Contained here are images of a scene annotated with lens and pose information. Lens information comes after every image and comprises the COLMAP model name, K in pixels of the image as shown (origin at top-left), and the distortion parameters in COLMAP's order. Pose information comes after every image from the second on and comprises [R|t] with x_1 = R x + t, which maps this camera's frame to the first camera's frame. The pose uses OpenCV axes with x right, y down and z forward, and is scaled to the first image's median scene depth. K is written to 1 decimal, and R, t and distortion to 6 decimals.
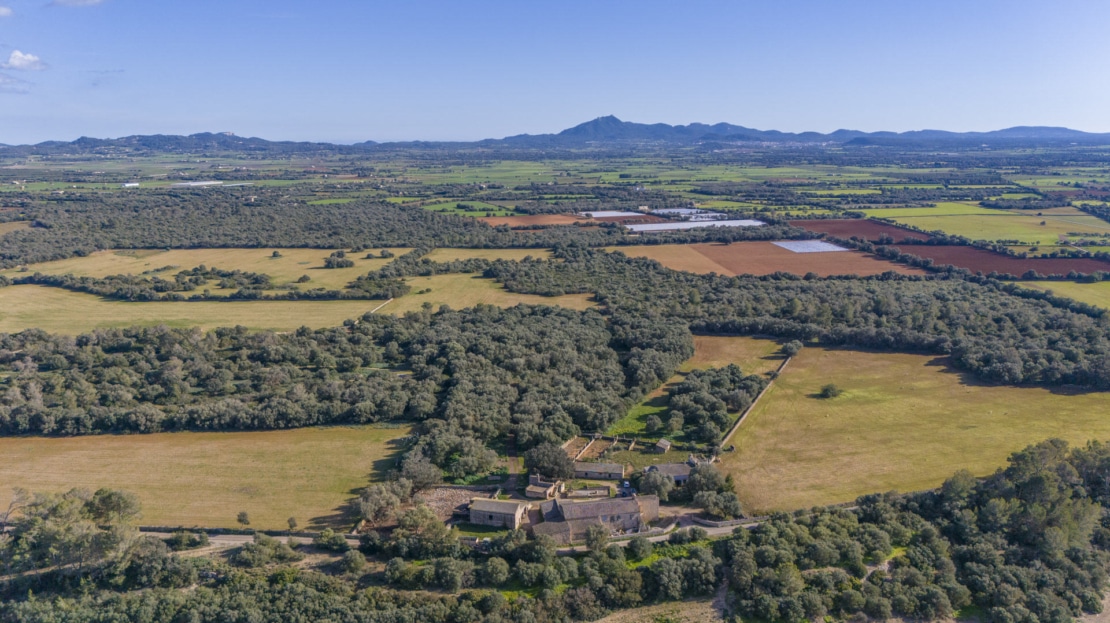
lens RADIAL K [[824.4, 0, 555.0], [0, 824.4, 311.5], [0, 0, 1]] dist [0.080511, -0.087252]
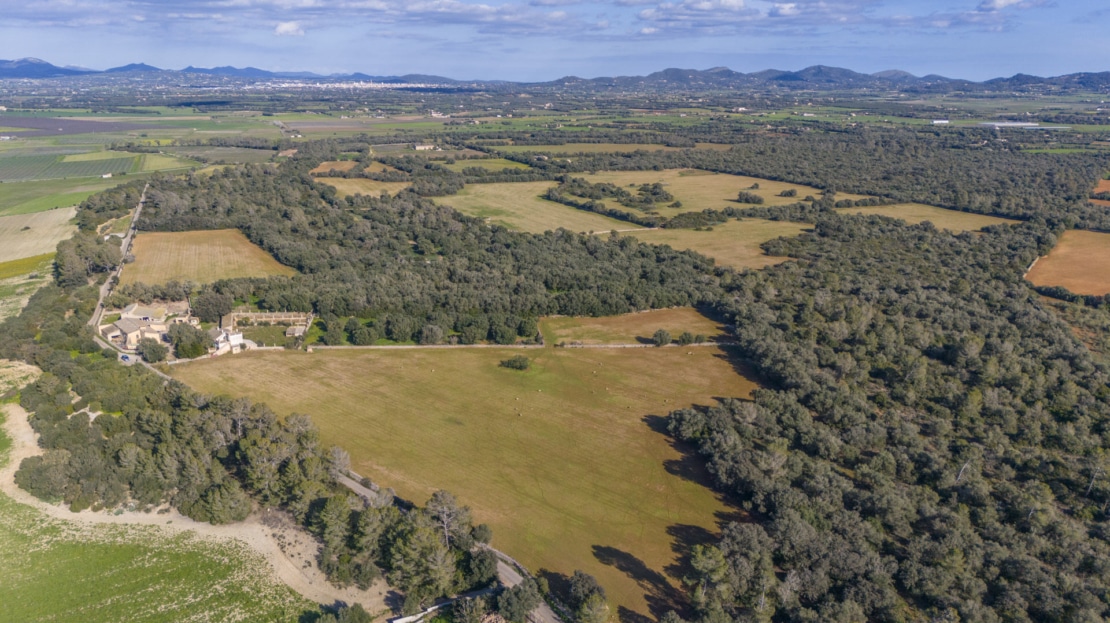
lens RADIAL K [[824.4, 0, 555.0], [0, 824.4, 311.5], [0, 0, 1]] dist [0.080511, -0.087252]
pose [[0.501474, 0.251228, -0.827894, 1.189717], [-0.192500, 0.965325, 0.176330, -0.137410], [0.843485, 0.070944, 0.532446, 0.616393]]
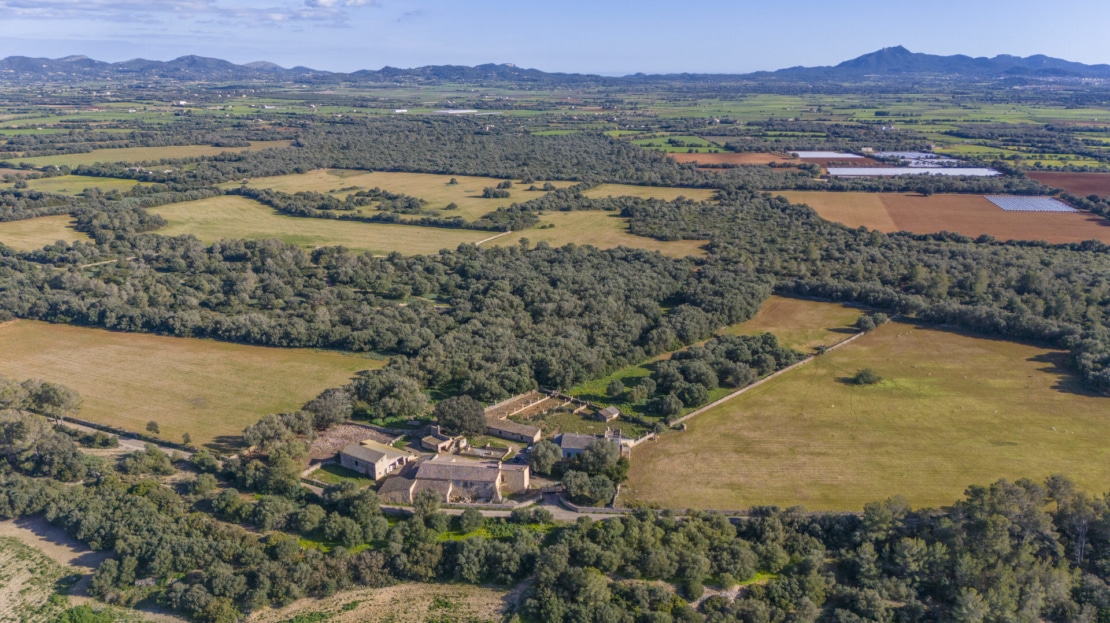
lens RADIAL K [[810.8, 0, 555.0], [0, 810.8, 311.5], [0, 0, 1]] dist [0.087157, -0.094481]
pose [[0.948799, 0.101963, -0.298972, 0.301345], [-0.077536, 0.992690, 0.092490, -0.026146], [0.306217, -0.064574, 0.949769, 0.123021]]
